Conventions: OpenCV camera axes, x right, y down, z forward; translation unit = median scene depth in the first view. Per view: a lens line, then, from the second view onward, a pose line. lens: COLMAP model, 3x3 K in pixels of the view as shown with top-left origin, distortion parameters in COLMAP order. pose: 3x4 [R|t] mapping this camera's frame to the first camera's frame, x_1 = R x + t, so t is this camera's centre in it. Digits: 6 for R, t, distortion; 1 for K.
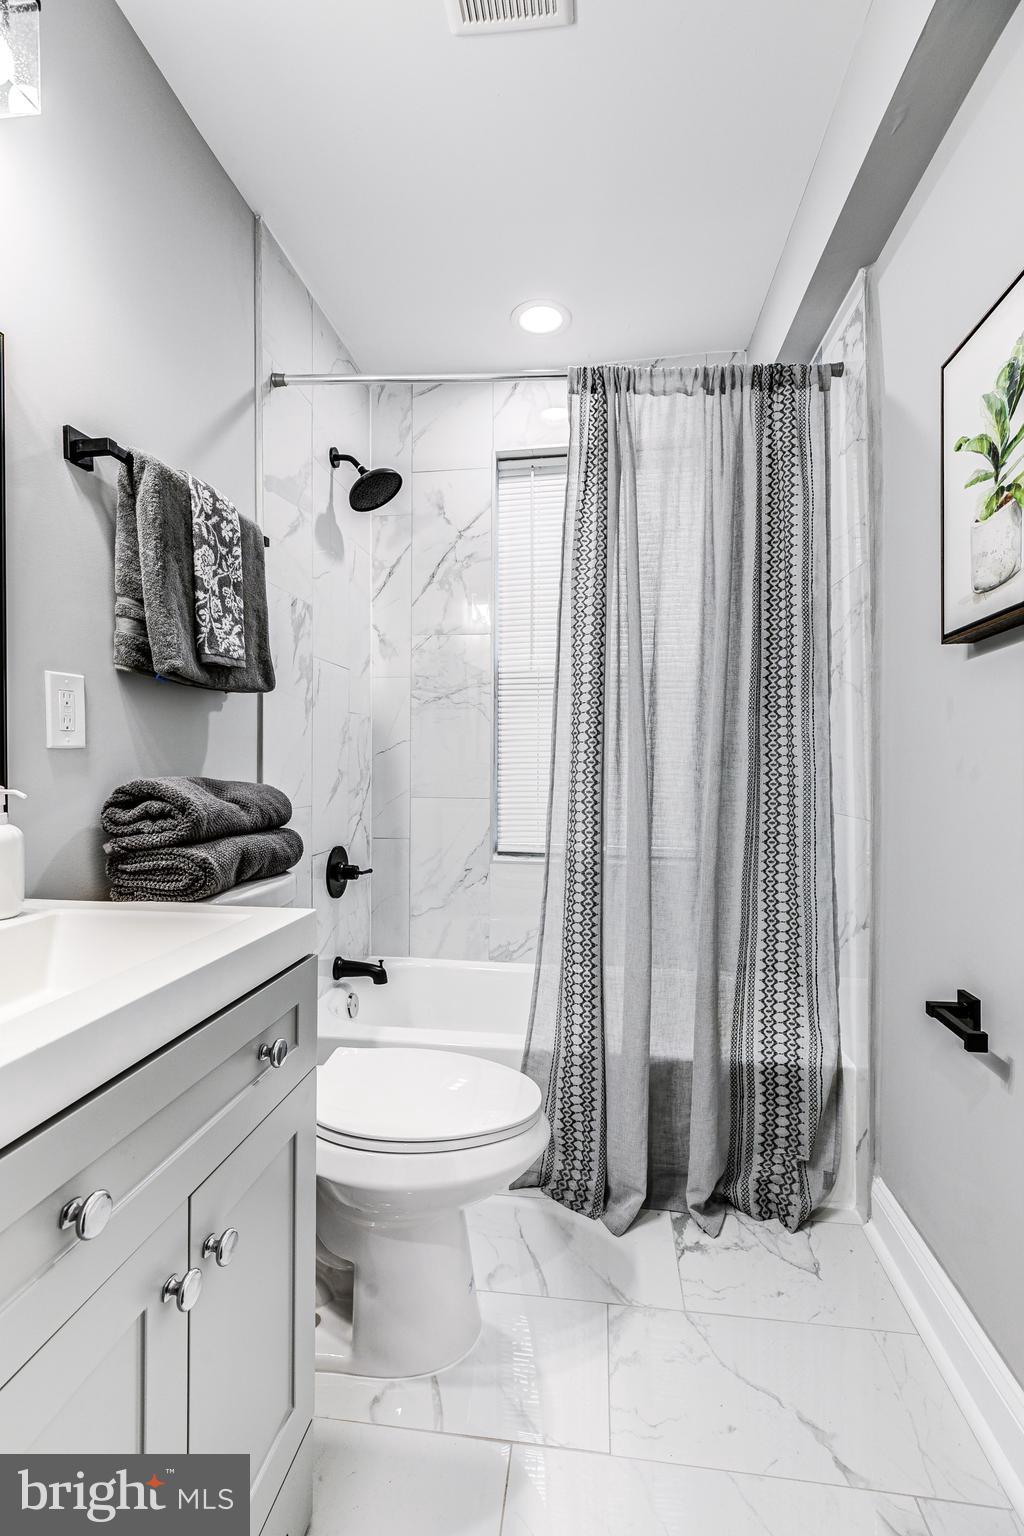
lens RADIAL K [[697.9, 0, 507.3], [0, 697.9, 765.7], [0, 0, 1]] dist [0.009316, -0.000789]
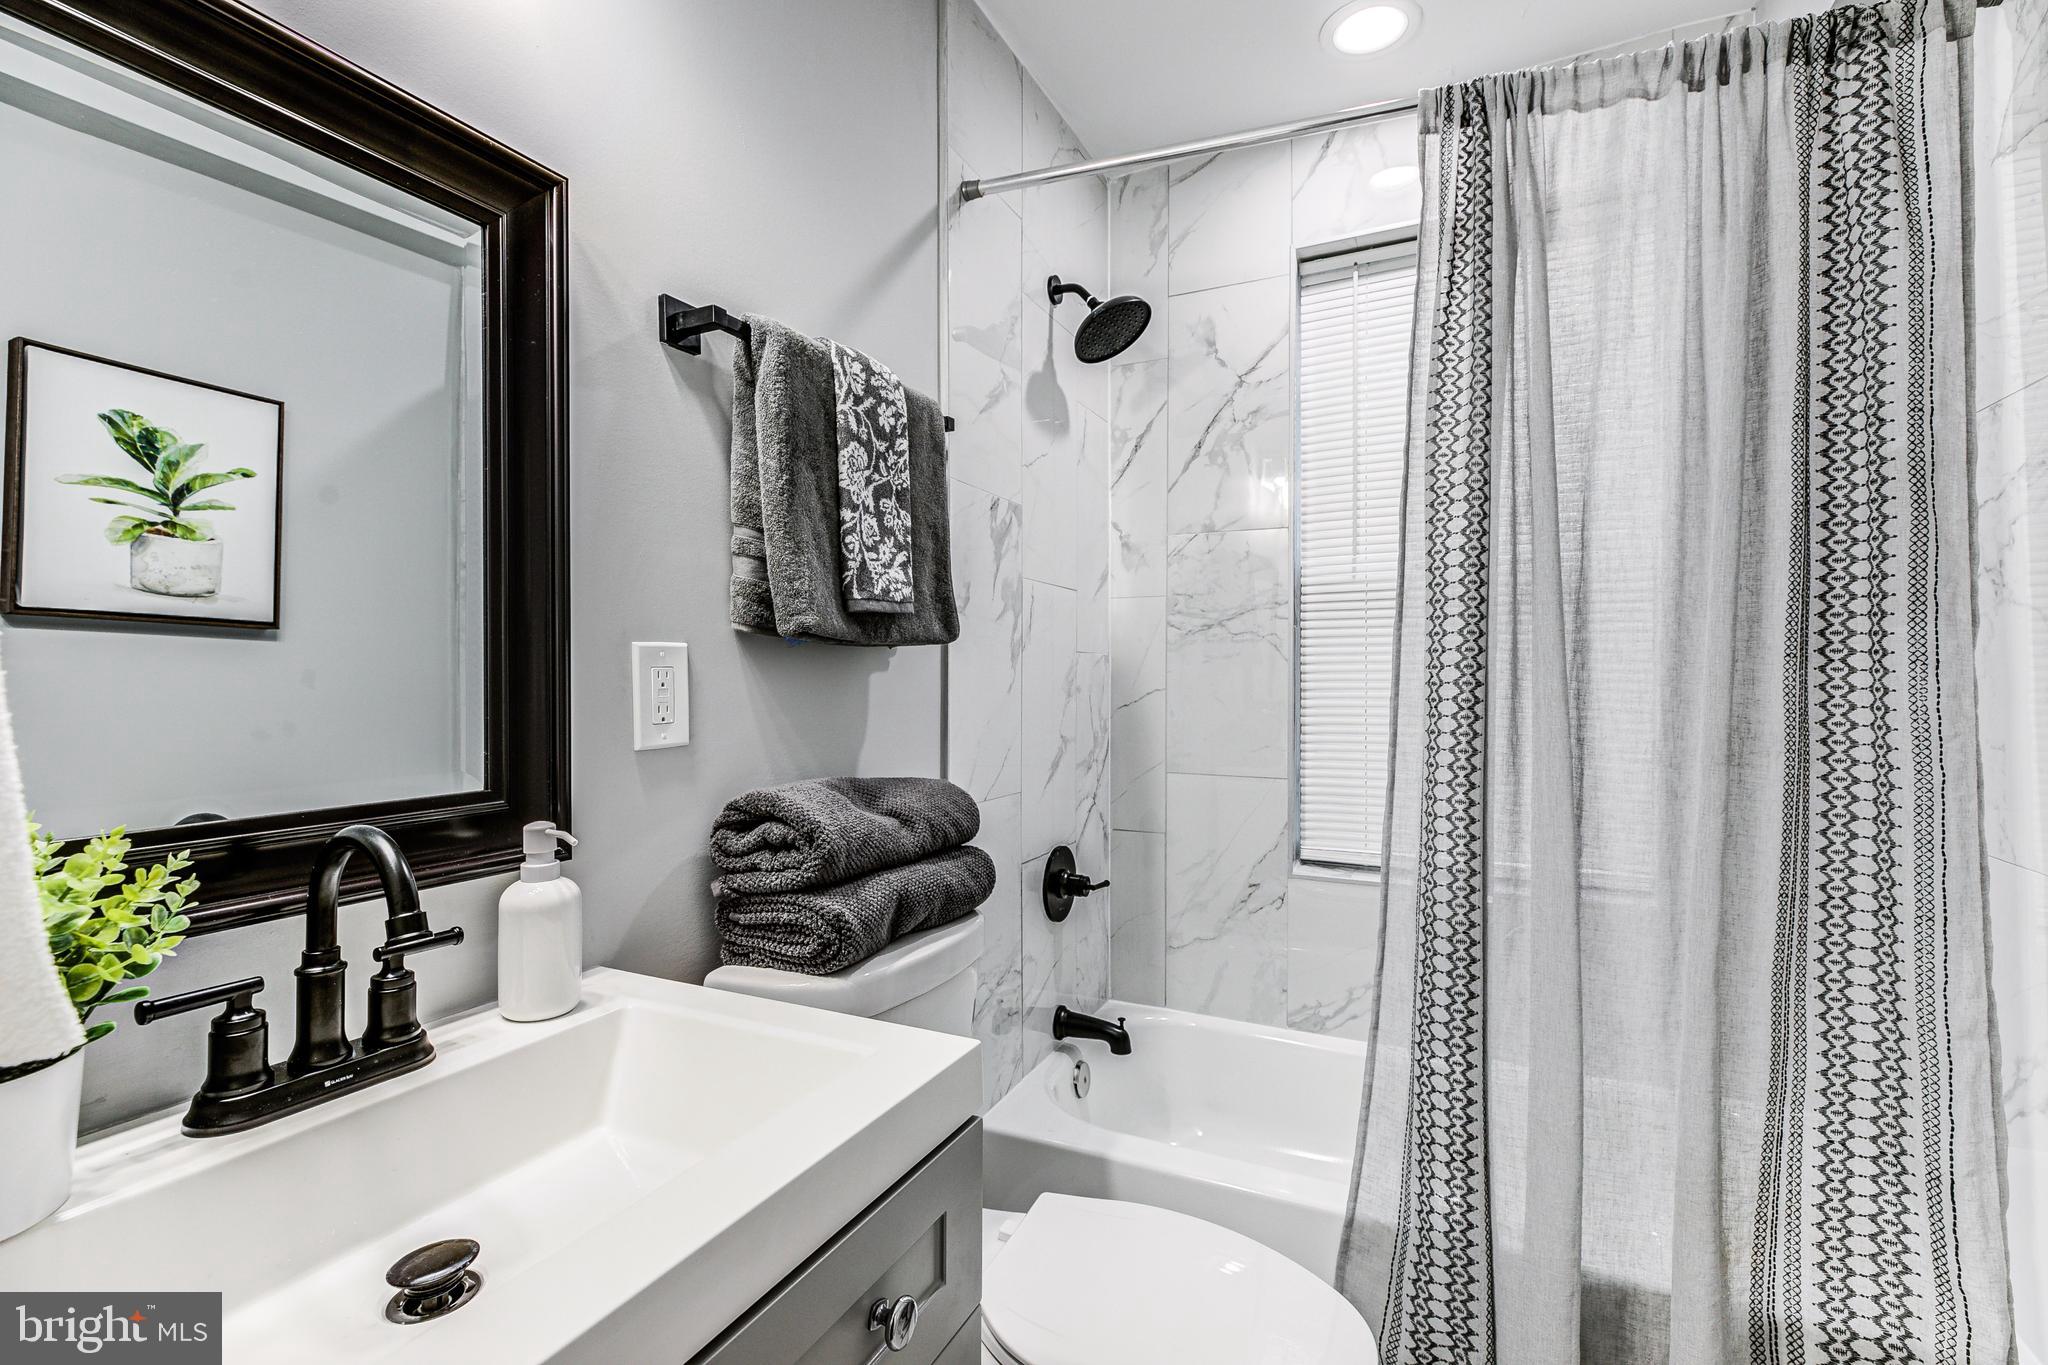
lens RADIAL K [[930.6, 0, 1029.7], [0, 930.6, 679.0], [0, 0, 1]] dist [0.009316, -0.000789]
pose [[0.955262, -0.002509, -0.295751, 0.003616], [0.000218, 0.999970, -0.007780, -0.058748], [0.295762, 0.007367, 0.955233, 0.139791]]
